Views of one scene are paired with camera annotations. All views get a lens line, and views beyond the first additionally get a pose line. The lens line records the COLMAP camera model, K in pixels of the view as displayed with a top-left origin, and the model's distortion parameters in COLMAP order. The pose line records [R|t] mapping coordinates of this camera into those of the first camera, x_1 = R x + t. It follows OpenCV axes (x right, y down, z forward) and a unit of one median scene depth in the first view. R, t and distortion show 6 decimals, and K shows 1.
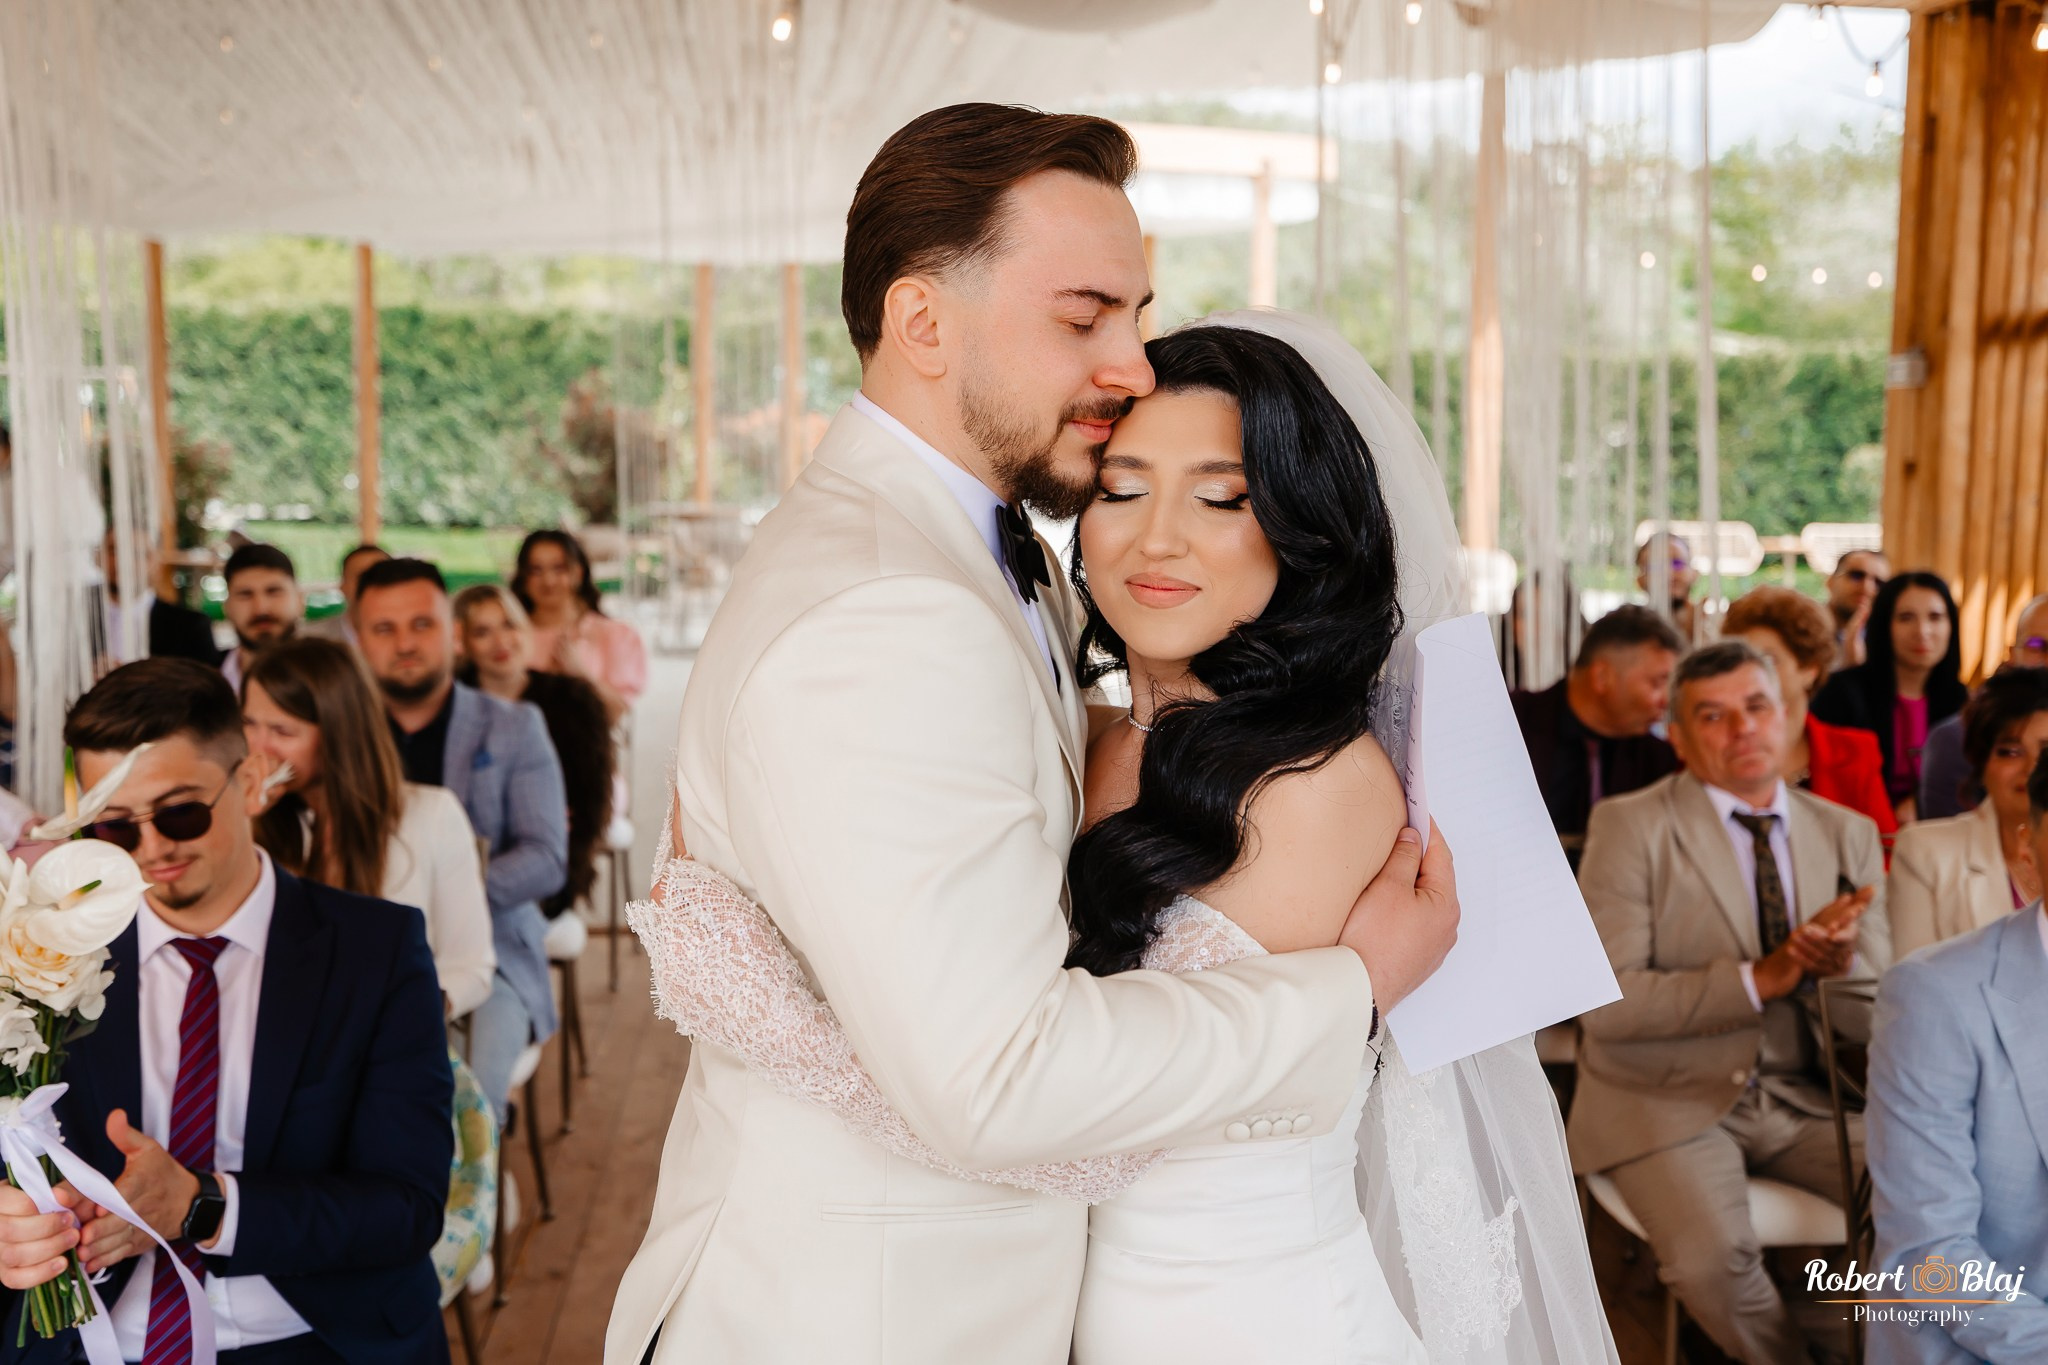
lens RADIAL K [[2065.1, 0, 1024.0], [0, 2065.1, 682.5], [0, 0, 1]] dist [-0.000168, 0.003696]
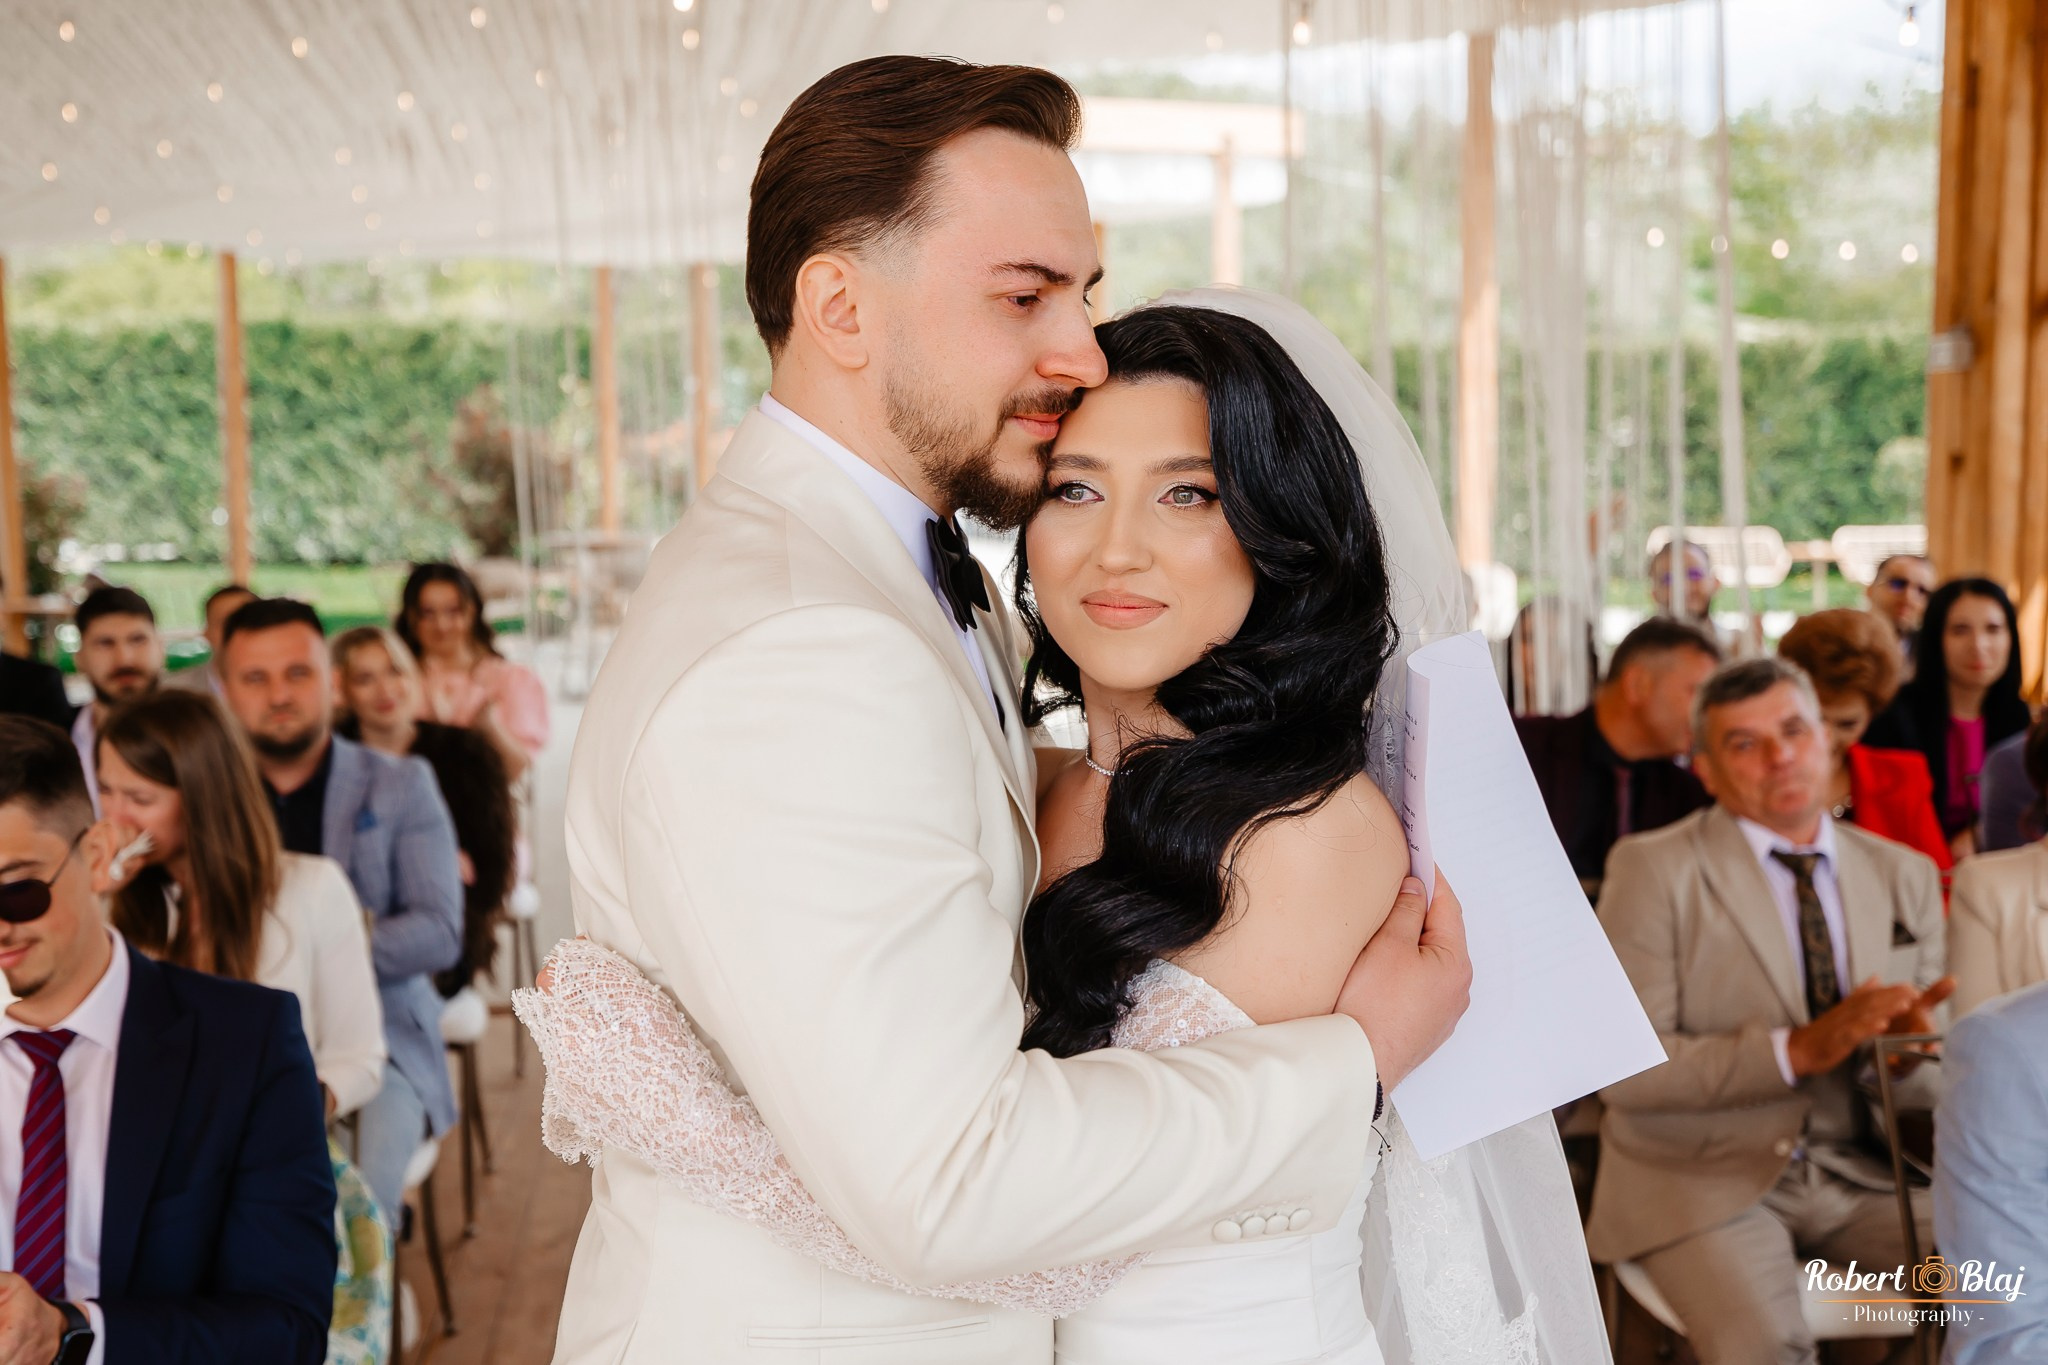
lens RADIAL K [[2062.4, 0, 944.6], [0, 2062.4, 715.7], [0, 0, 1]] dist [0.001657, -0.011671]
pose [[0.999607, -0.022121, -0.017214, 0.004337], [0.022031, 0.999743, -0.005375, 0.001522], [0.017328, 0.004993, 0.999837, 0.106344]]
